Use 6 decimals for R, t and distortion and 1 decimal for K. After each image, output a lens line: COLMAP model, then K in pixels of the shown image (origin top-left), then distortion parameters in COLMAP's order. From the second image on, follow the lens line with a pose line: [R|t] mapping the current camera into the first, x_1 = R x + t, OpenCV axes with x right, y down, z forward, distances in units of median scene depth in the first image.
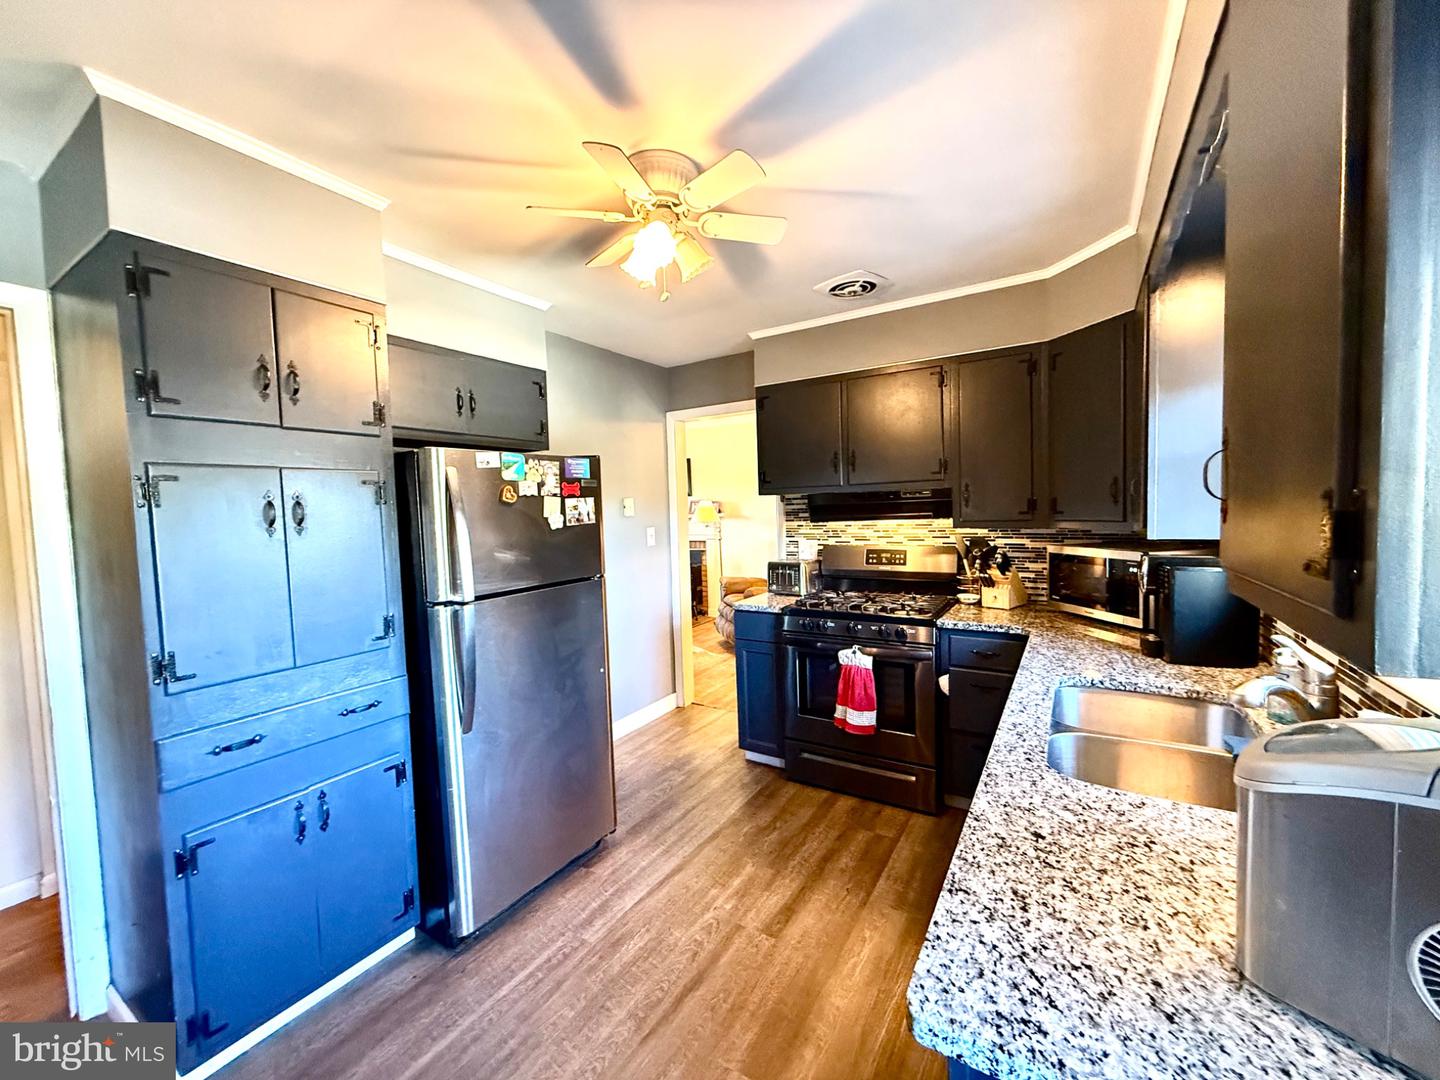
lens RADIAL K [[572.2, 0, 724.1], [0, 572.2, 539.5], [0, 0, 1]] dist [-0.002533, -0.000151]
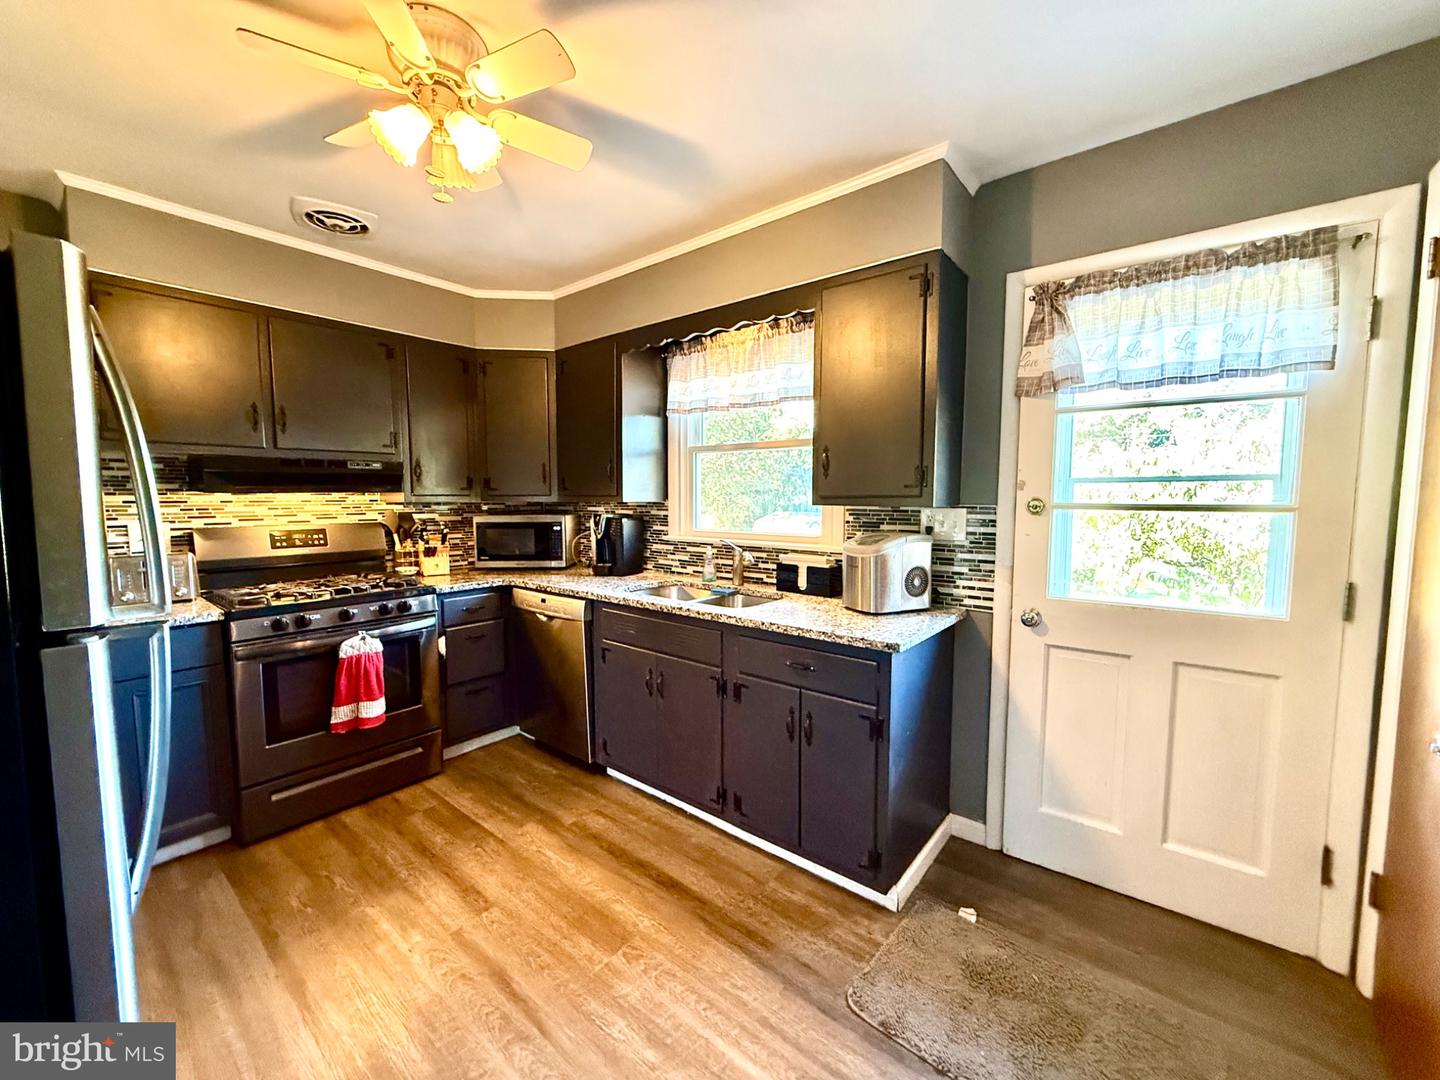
lens RADIAL K [[572.2, 0, 717.7], [0, 572.2, 539.2], [0, 0, 1]] dist [-0.002533, -0.000151]
pose [[0.124304, -0.048285, 0.991069, -0.573399], [0.050372, 0.997834, 0.042296, 0.033078], [-0.990965, 0.044665, 0.126467, 0.332338]]
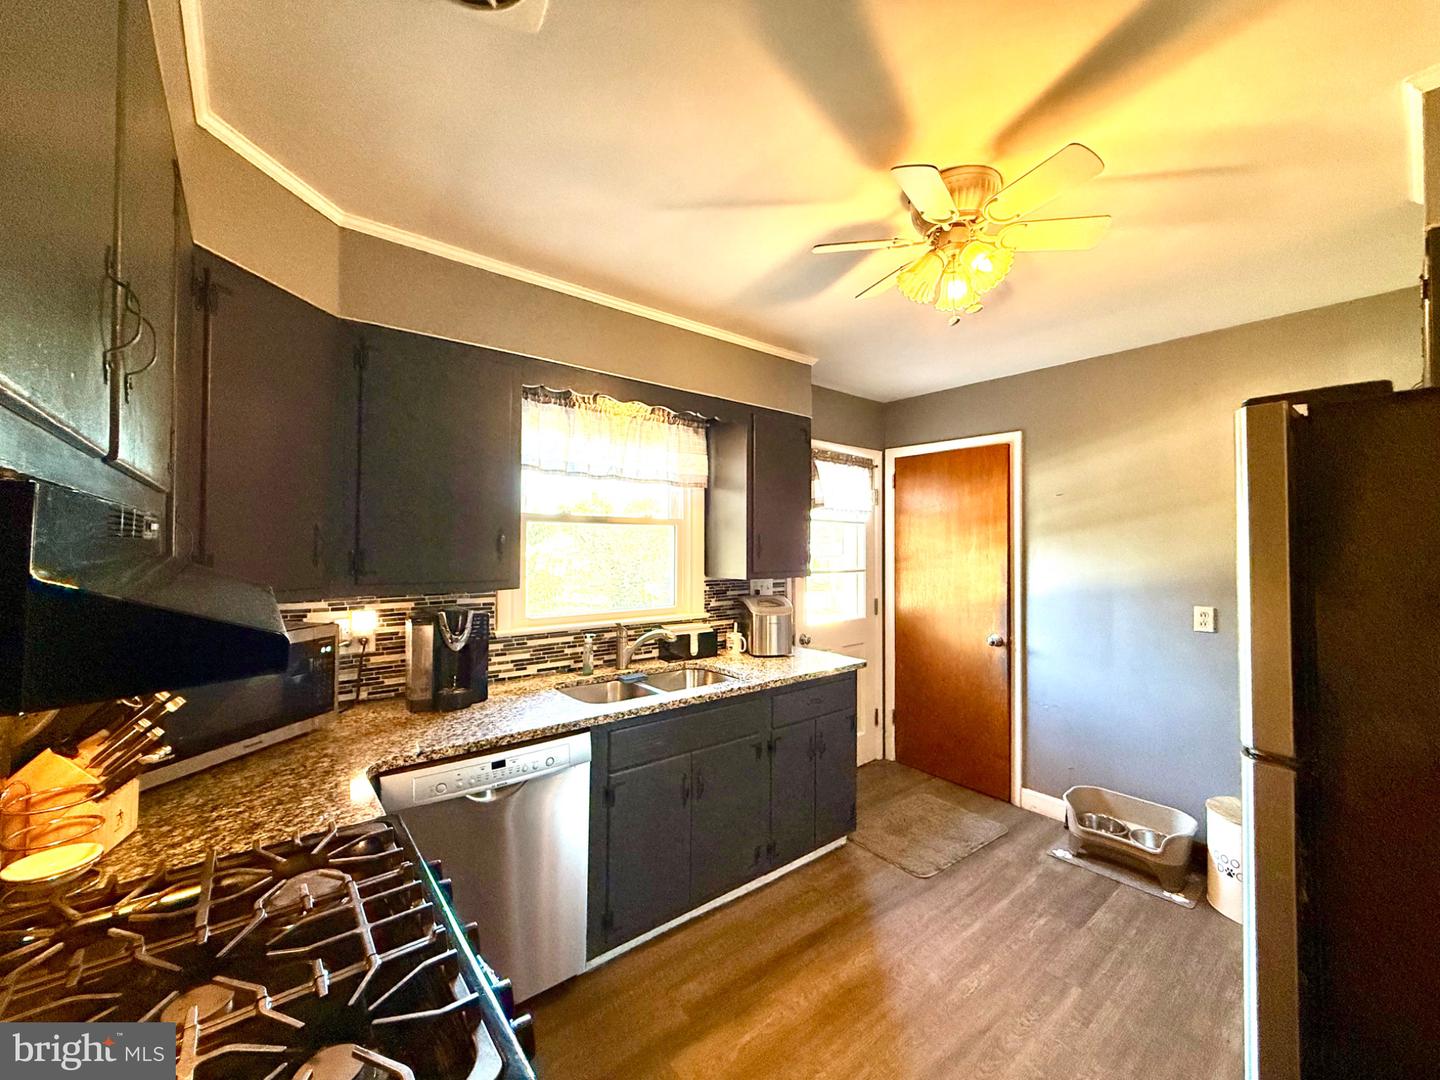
lens RADIAL K [[572.2, 0, 711.3], [0, 572.2, 541.0], [0, 0, 1]] dist [-0.002533, -0.000151]
pose [[-0.942844, 0.029416, 0.331934, -0.021548], [0.042813, 0.998534, 0.033118, -0.078401], [-0.330473, 0.045437, -0.942721, 1.269873]]
